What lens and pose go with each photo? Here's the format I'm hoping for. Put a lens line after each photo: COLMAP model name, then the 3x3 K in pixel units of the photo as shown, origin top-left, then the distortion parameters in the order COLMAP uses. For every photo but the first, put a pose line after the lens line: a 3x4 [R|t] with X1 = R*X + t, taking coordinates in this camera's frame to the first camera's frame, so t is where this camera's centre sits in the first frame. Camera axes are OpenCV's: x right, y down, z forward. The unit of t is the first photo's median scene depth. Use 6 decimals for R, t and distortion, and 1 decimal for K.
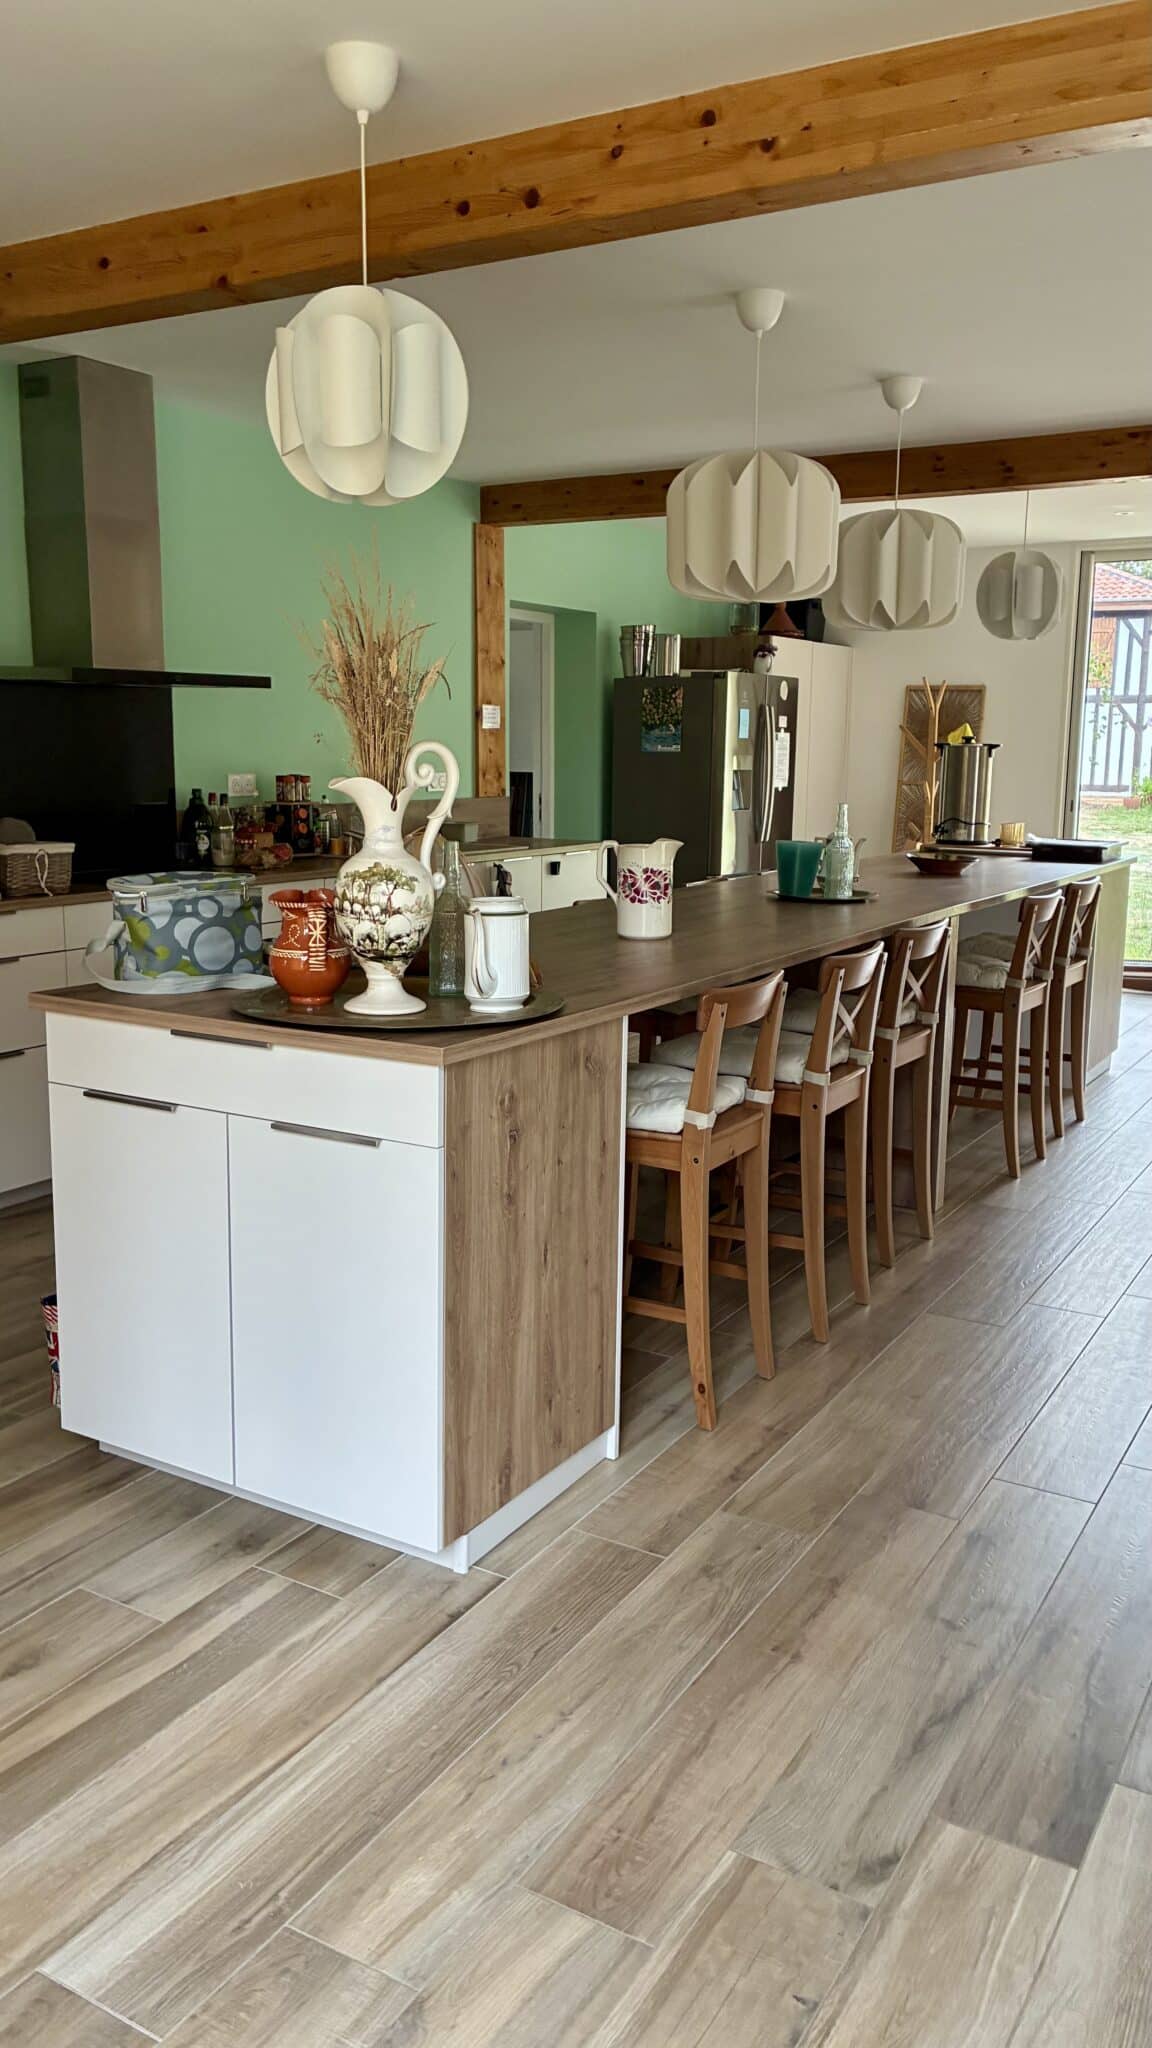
lens RADIAL K [[1509.5, 0, 578.4], [0, 1509.5, 1022.9], [0, 0, 1]] dist [0.036677, -0.035389]
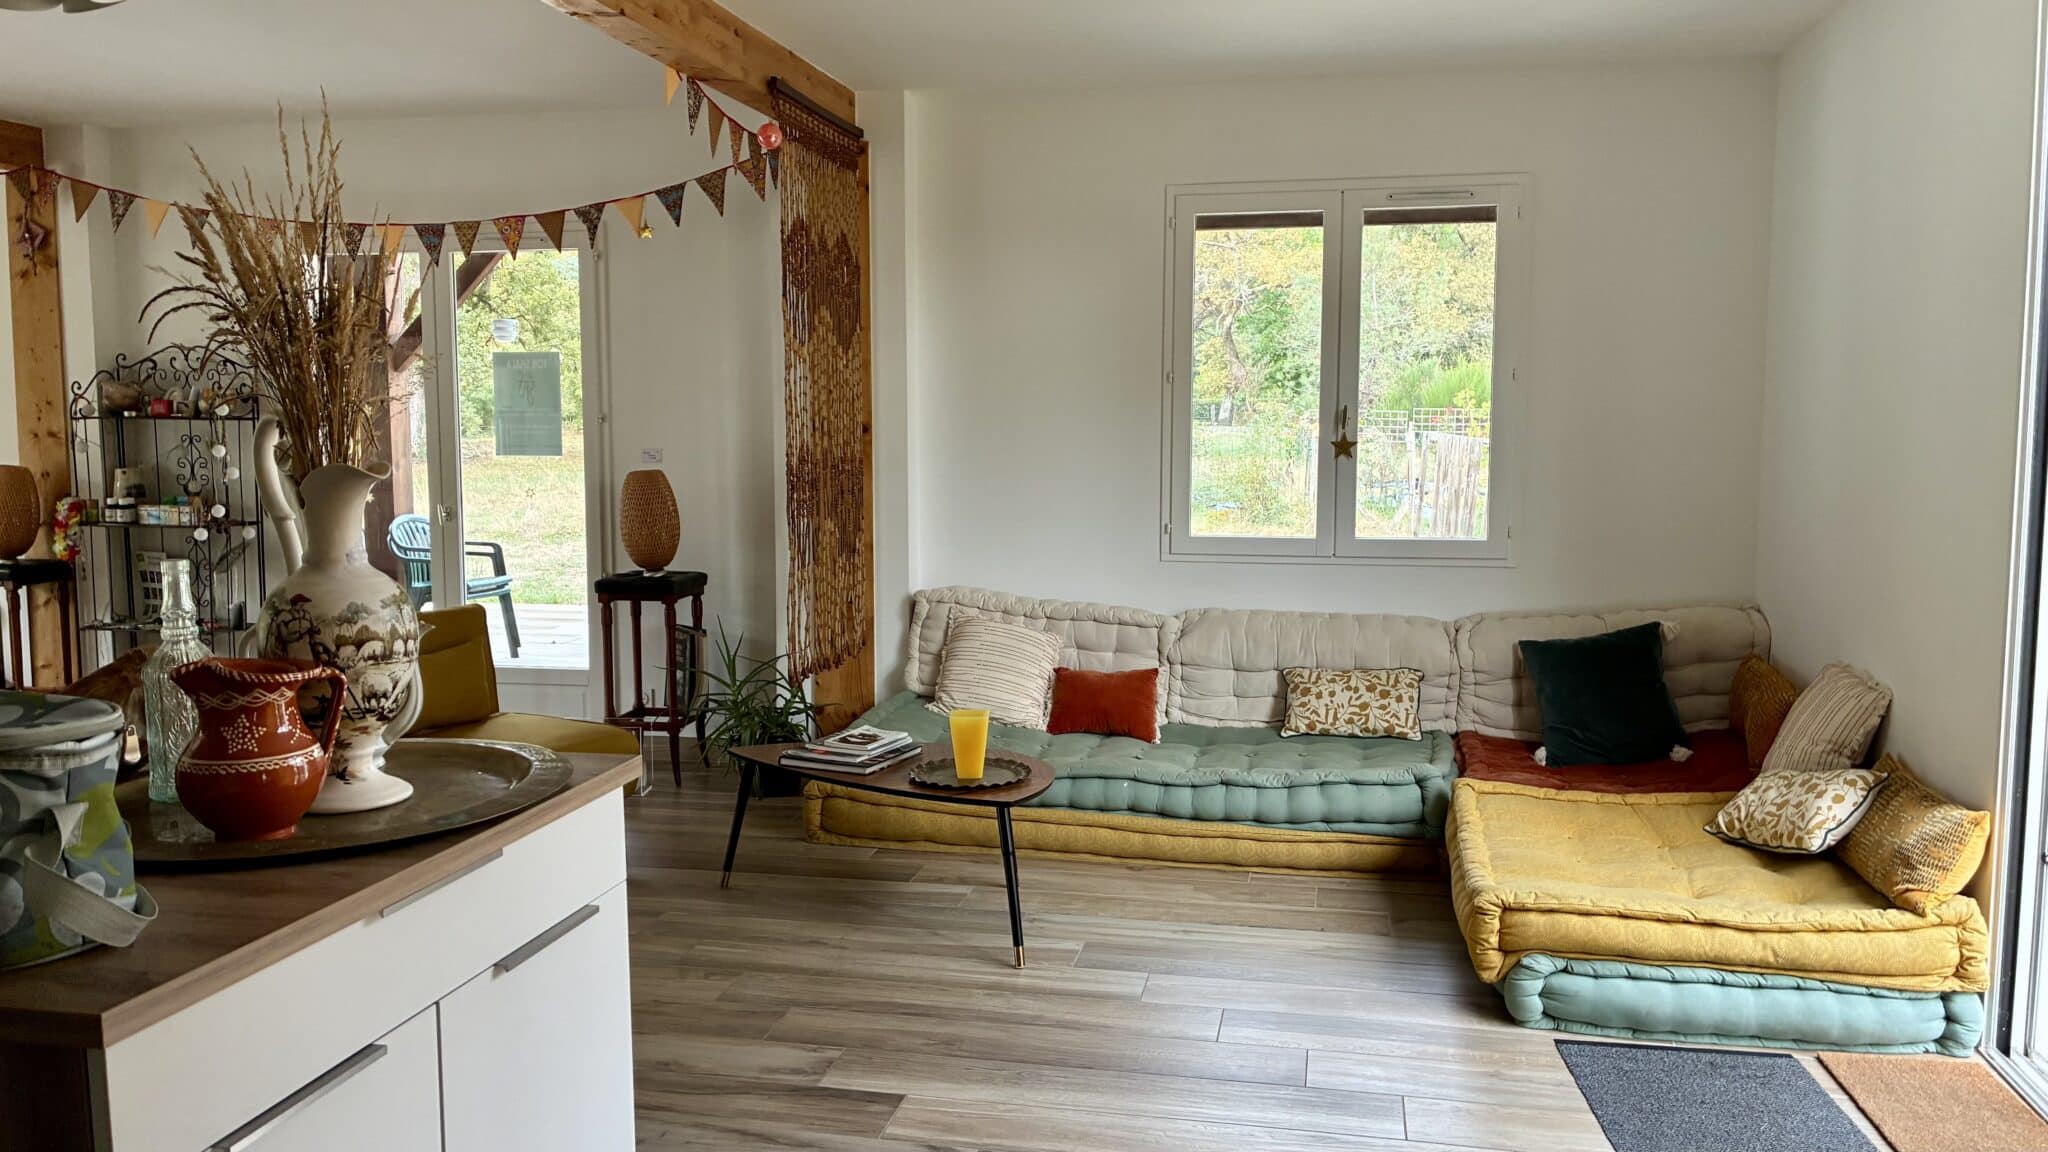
lens RADIAL K [[1509.5, 0, 1021.5], [0, 1509.5, 586.3], [0, 0, 1]] dist [0.036677, -0.035389]
pose [[-0.332703, -0.097278, 0.938001, -1.166829], [0.162157, 0.973949, 0.158522, -0.219606], [-0.928985, 0.204845, -0.308261, 1.233227]]
